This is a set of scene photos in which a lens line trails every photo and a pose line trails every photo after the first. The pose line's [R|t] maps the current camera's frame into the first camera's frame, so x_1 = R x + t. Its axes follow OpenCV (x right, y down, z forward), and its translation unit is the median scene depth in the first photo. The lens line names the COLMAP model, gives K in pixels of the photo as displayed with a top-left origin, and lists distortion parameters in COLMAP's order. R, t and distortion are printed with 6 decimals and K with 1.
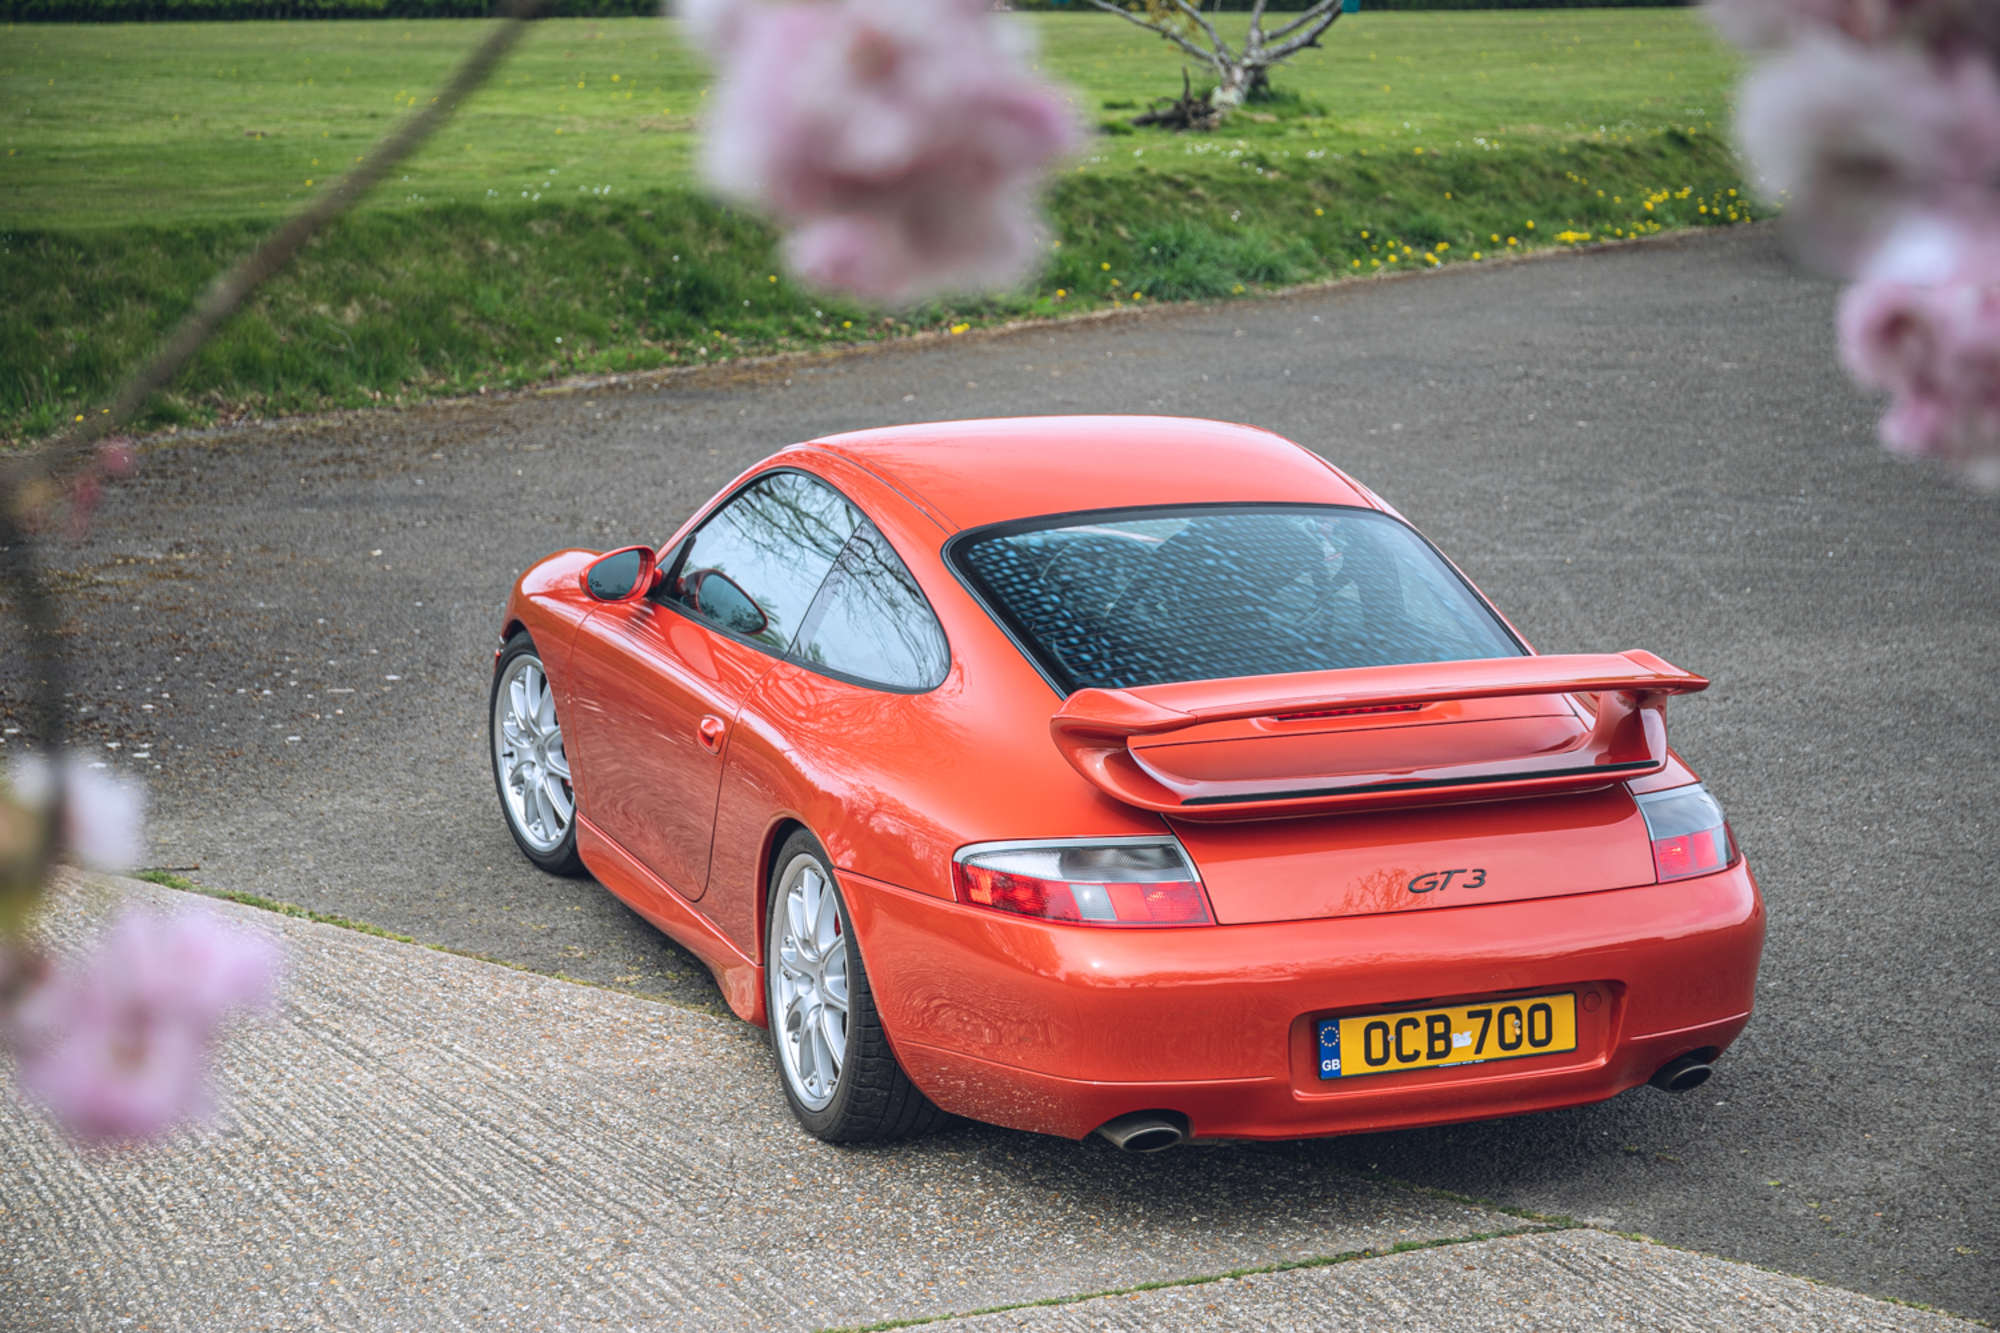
lens RADIAL K [[3736.9, 0, 997.0], [0, 3736.9, 664.9], [0, 0, 1]] dist [0.145826, 0.000000]
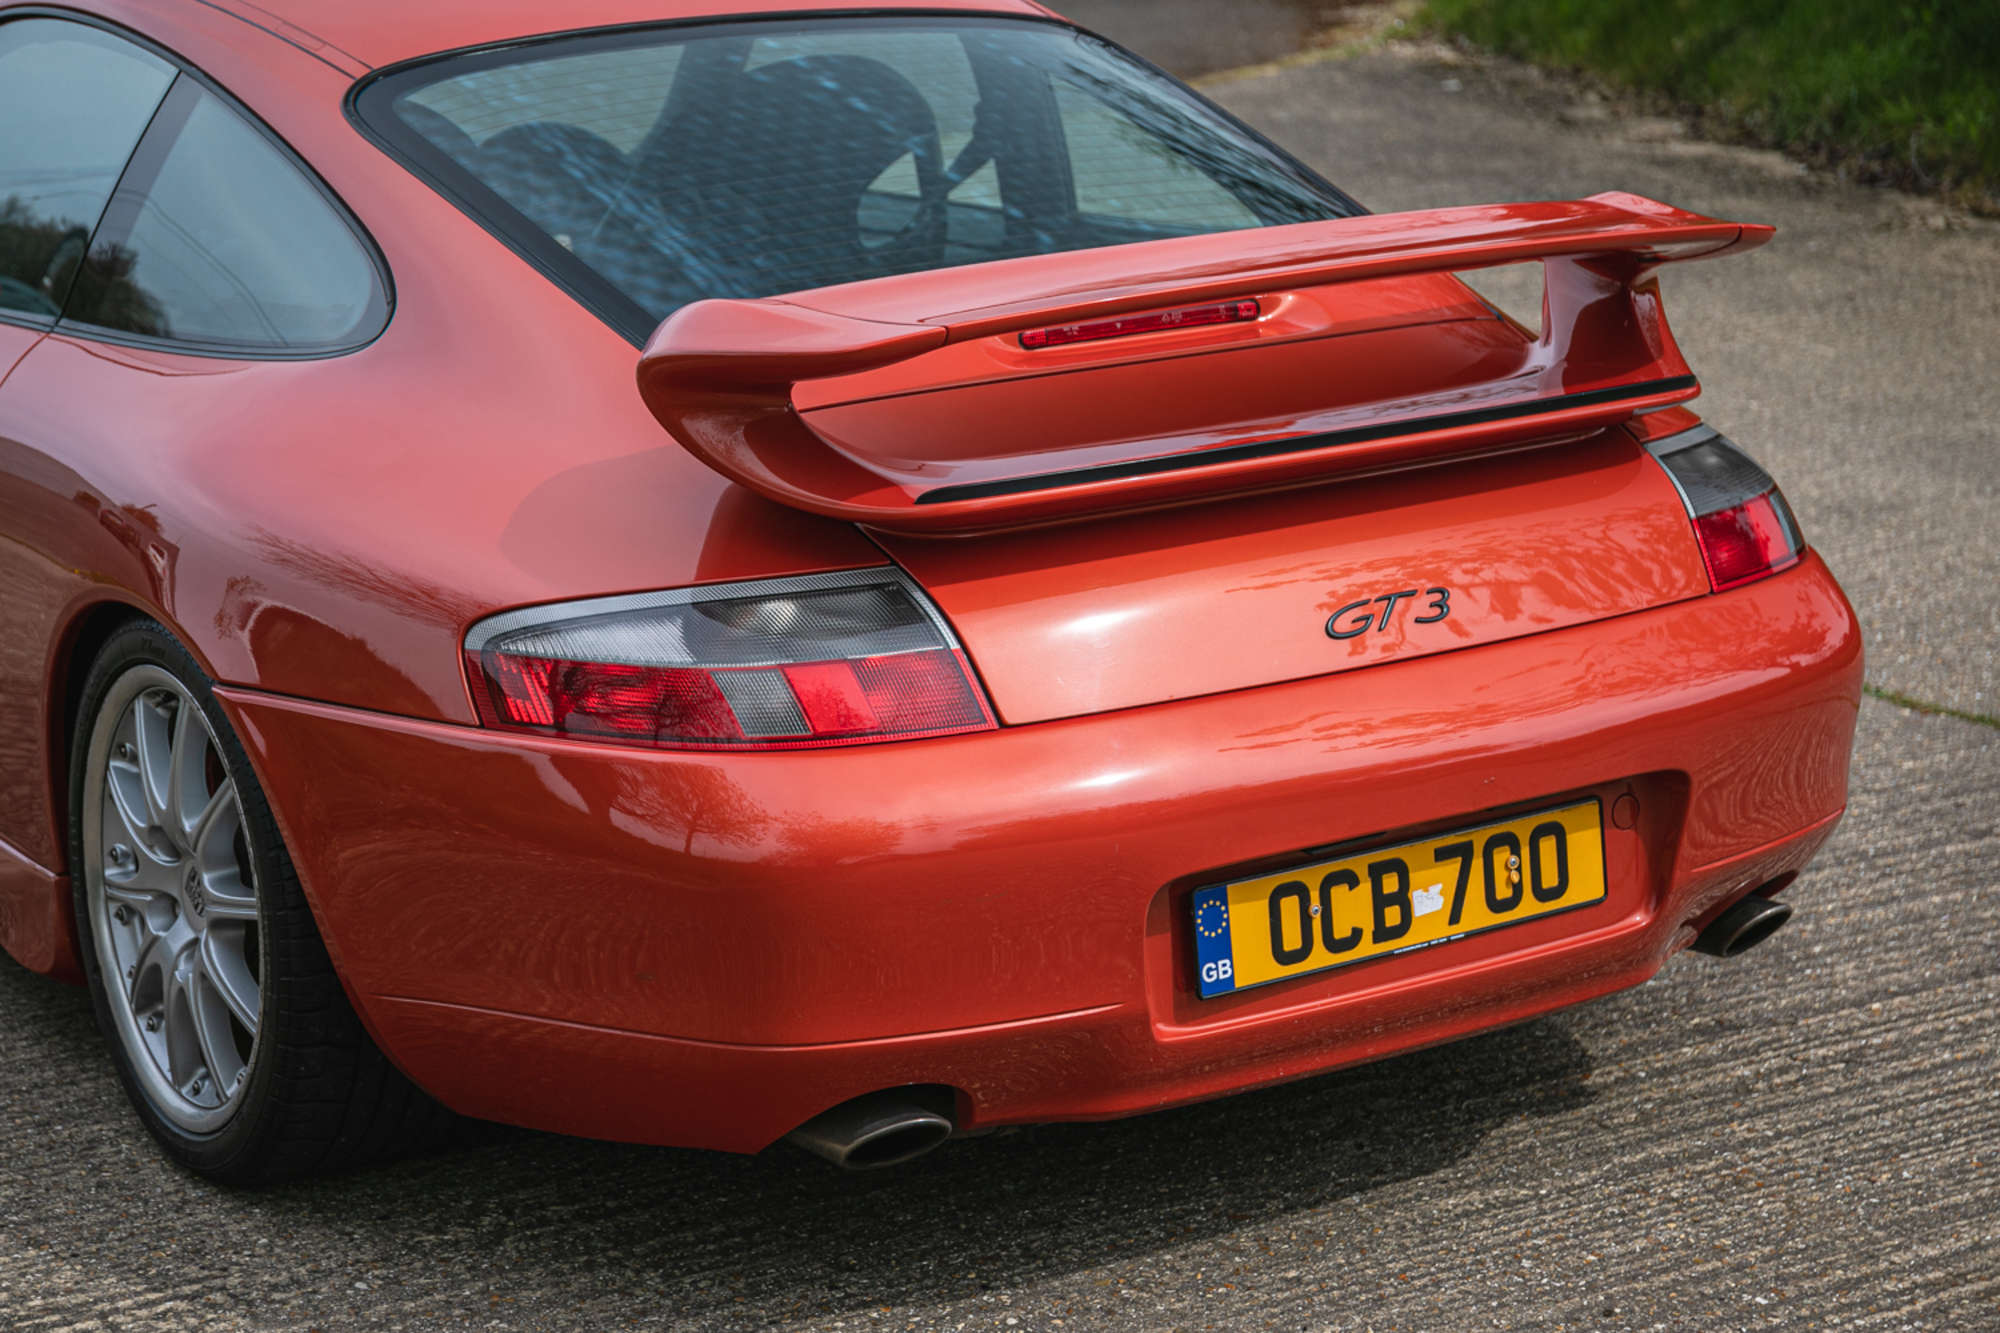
lens RADIAL K [[4025.5, 0, 948.6], [0, 4025.5, 619.5], [0, 0, 1]] dist [0.192474, 0.000000]
pose [[0.978320, -0.074306, 0.193310, -0.055135], [0.067257, 0.996818, 0.042787, 0.029283], [-0.195875, -0.028858, 0.980204, 0.439589]]
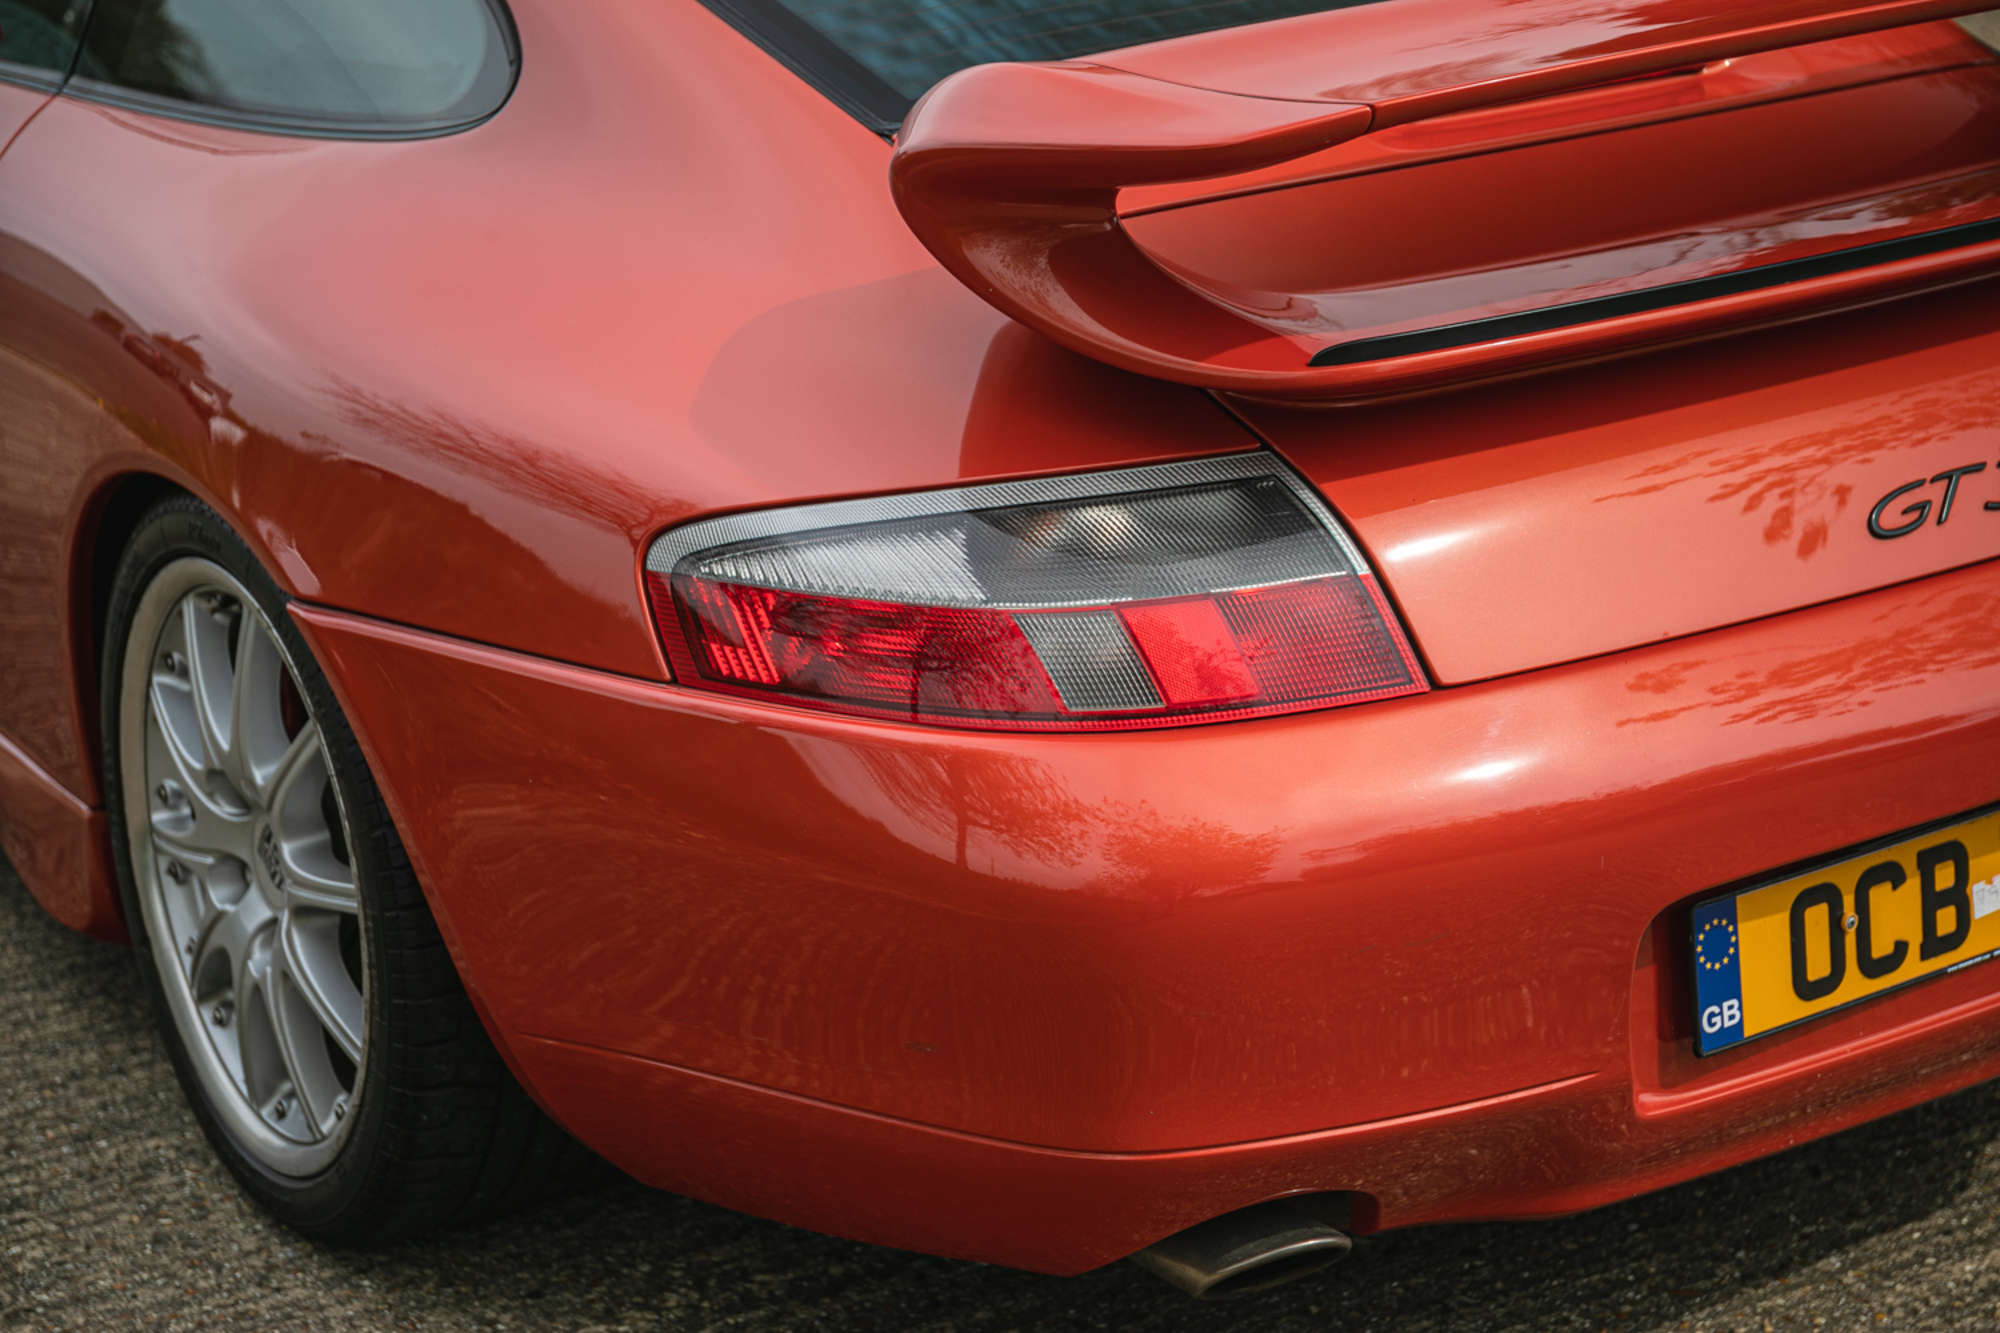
lens RADIAL K [[3736.9, 0, 1000.9], [0, 3736.9, 661.1], [0, 0, 1]] dist [0.145826, 0.000000]
pose [[0.975092, -0.103102, 0.196381, -0.051641], [0.076602, 0.987456, 0.138070, 0.013454], [-0.208153, -0.119587, 0.970758, 0.643941]]
